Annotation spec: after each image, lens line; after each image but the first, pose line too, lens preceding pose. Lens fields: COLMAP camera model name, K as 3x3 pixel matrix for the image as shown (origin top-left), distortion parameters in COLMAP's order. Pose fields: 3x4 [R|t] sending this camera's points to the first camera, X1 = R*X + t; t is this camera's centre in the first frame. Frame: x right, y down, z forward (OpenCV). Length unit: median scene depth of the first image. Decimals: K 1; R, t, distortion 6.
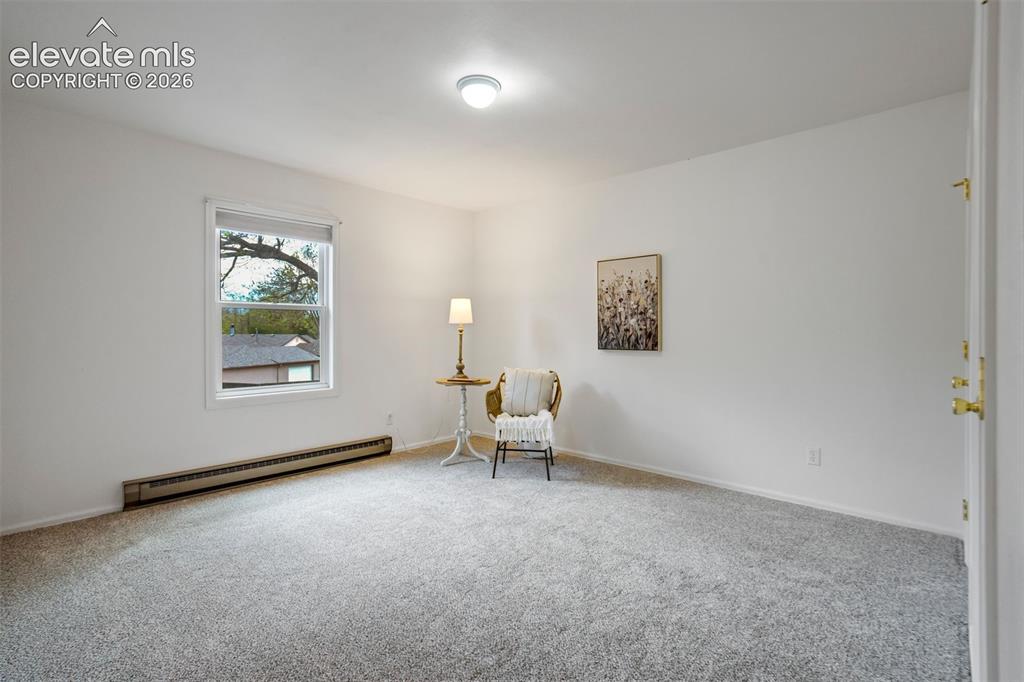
lens RADIAL K [[474.6, 0, 514.5], [0, 474.6, 341.3], [0, 0, 1]] dist [-0.036132, 0.018827]
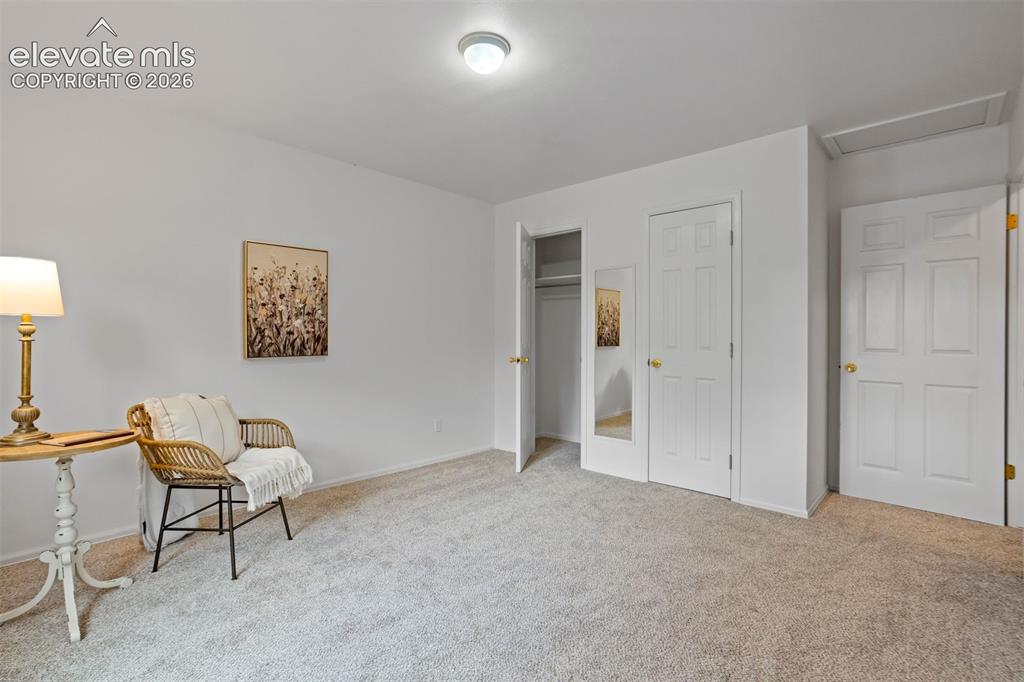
lens RADIAL K [[474.6, 0, 517.3], [0, 474.6, 340.7], [0, 0, 1]] dist [-0.036132, 0.018827]
pose [[0.003645, -0.011913, 0.999922, -0.594606], [0.017636, 0.999774, 0.011846, -0.012811], [-0.999838, 0.017592, 0.003855, 0.596393]]
